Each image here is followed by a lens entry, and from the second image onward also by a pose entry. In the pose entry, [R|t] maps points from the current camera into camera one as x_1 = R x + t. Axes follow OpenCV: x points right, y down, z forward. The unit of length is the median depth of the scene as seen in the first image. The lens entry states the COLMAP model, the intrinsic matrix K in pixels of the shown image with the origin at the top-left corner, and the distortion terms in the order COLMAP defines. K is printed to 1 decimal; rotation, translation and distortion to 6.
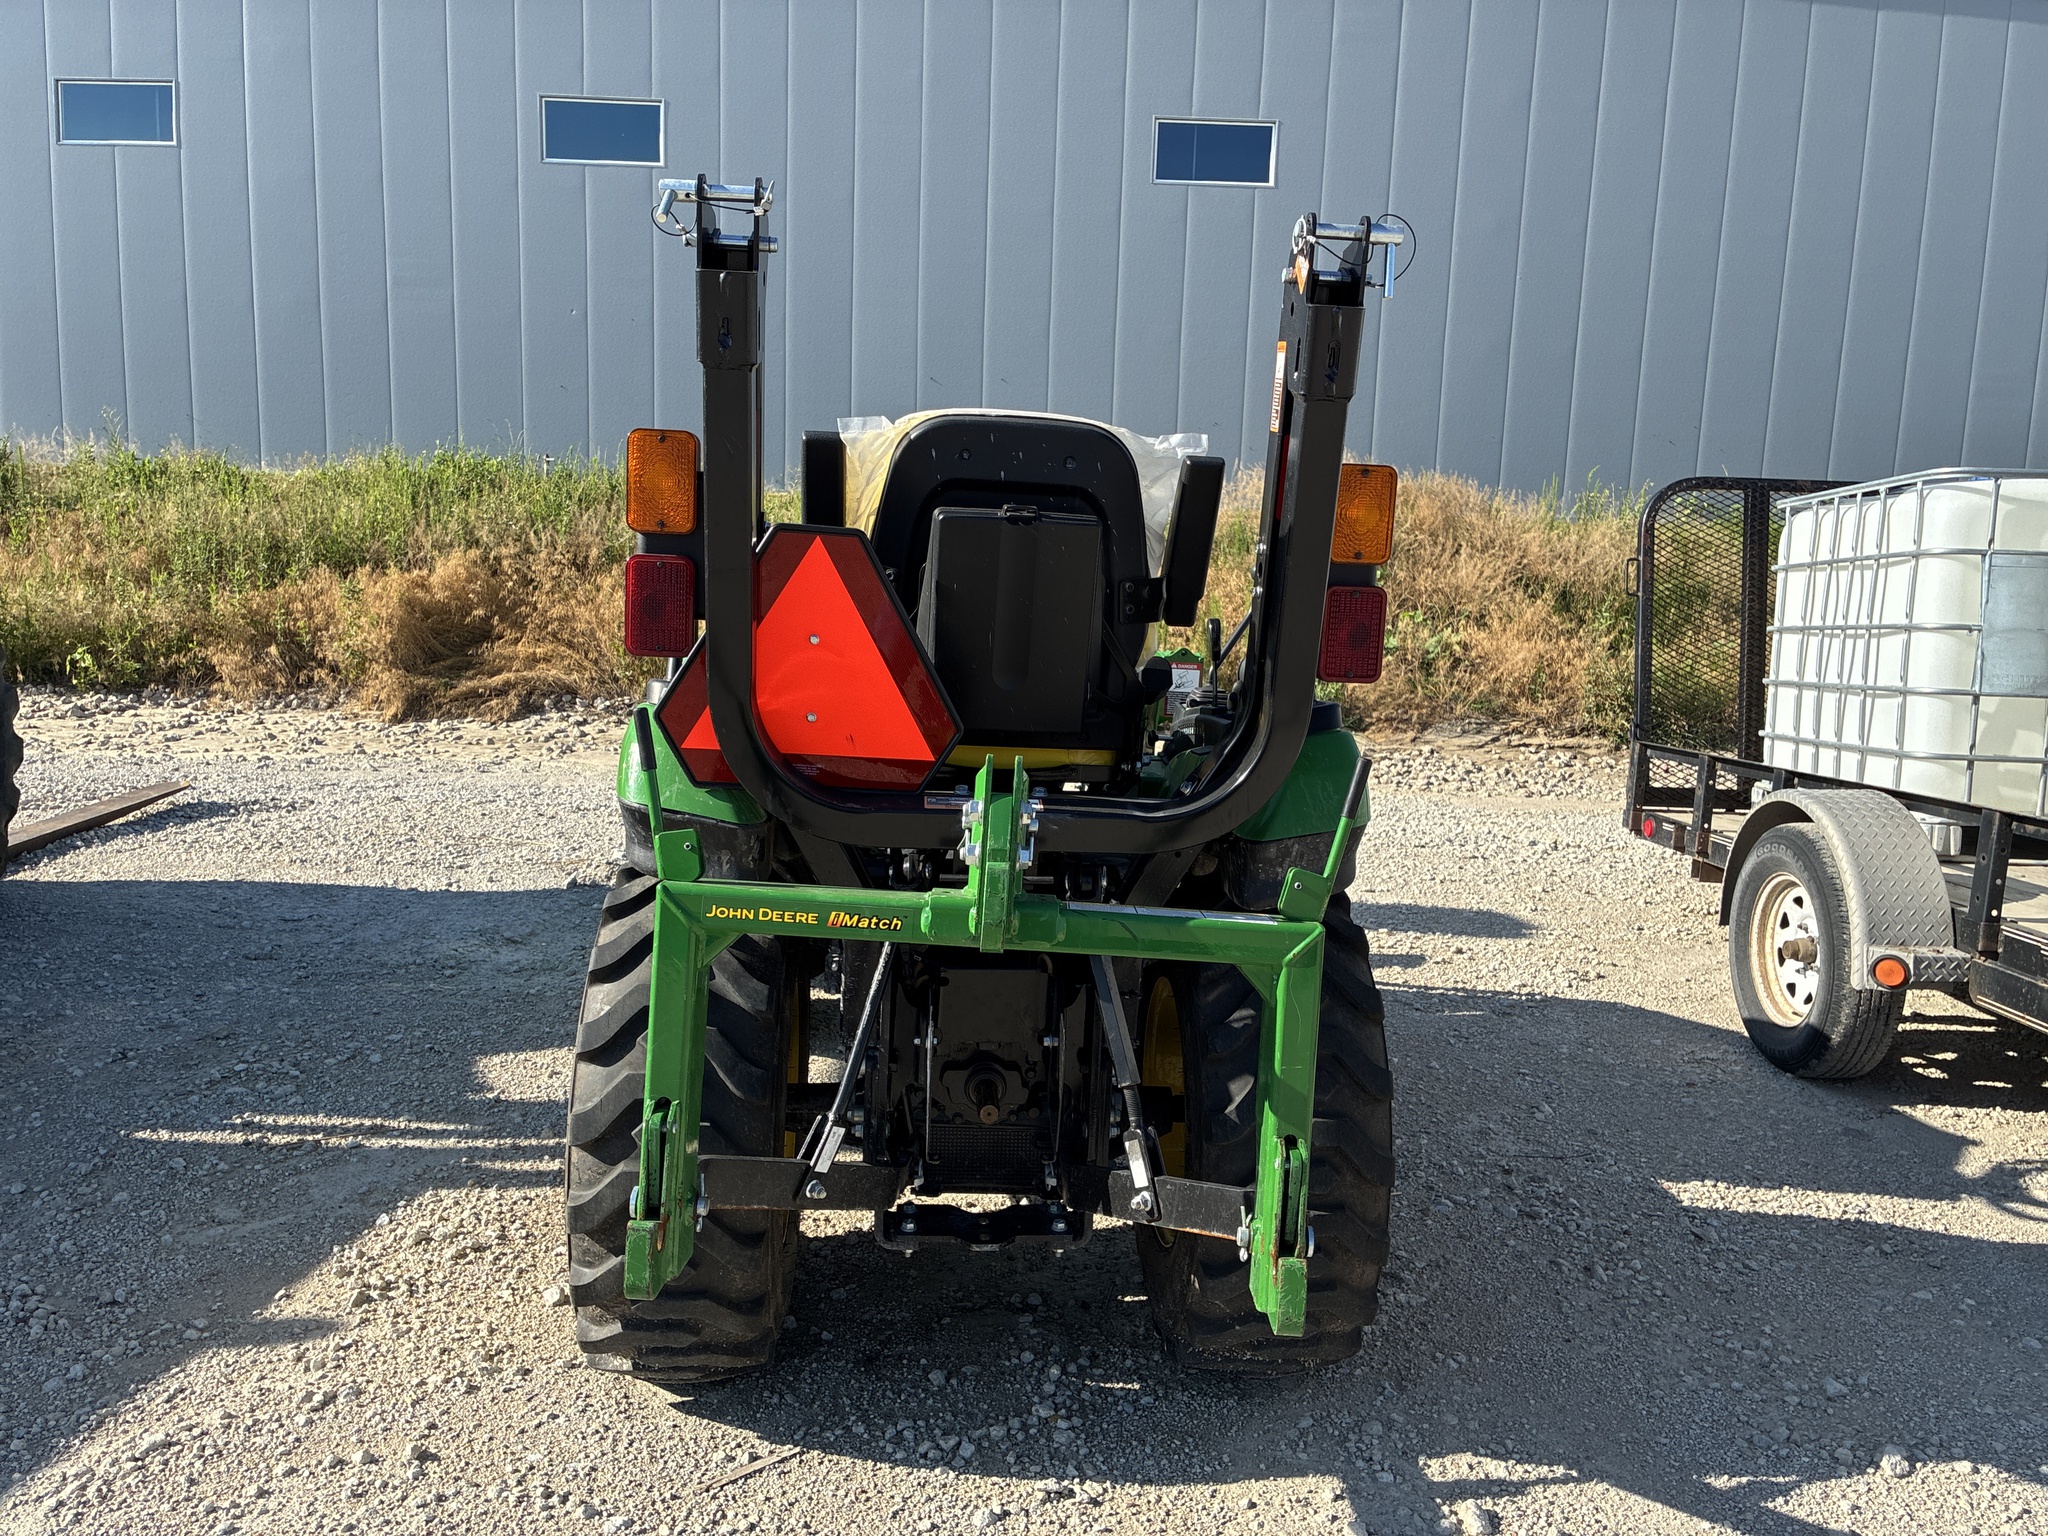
lens RADIAL K [[1550.1, 0, 1043.3], [0, 1550.1, 759.3], [0, 0, 1]] dist [0.036948, -0.046360]
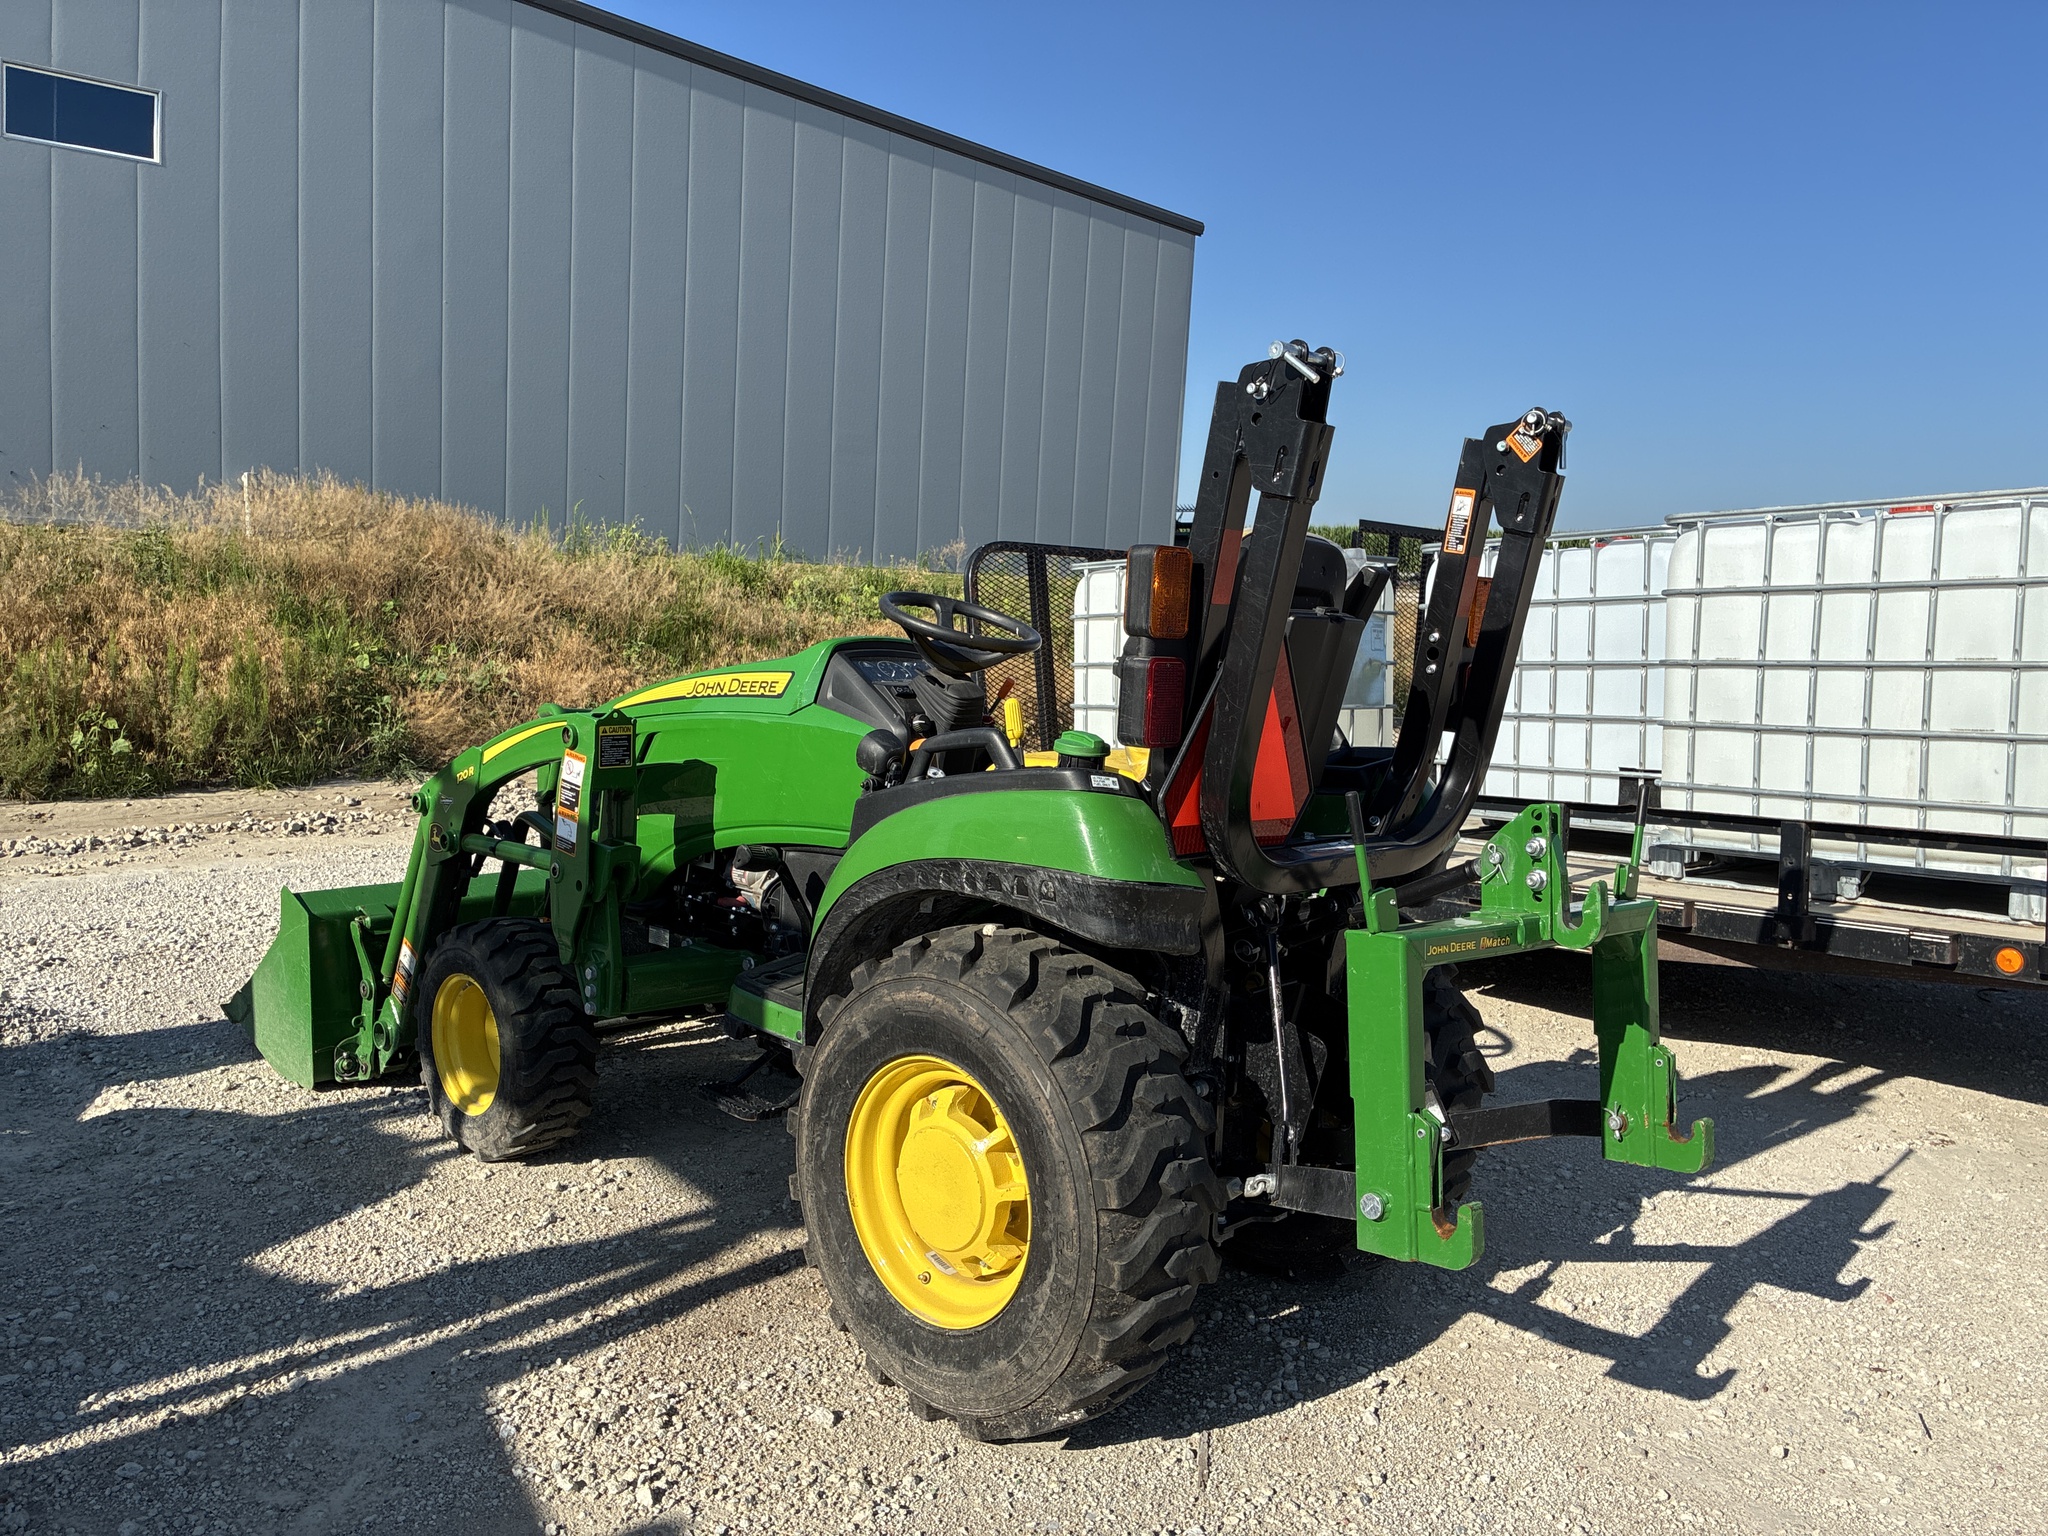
lens RADIAL K [[1550.1, 0, 1045.5], [0, 1550.1, 753.6], [0, 0, 1]] dist [0.036948, -0.046360]
pose [[0.744902, -0.068473, 0.663651, -0.651203], [0.079261, 0.996757, 0.013877, -0.051856], [-0.662449, 0.042265, 0.747914, 0.138642]]
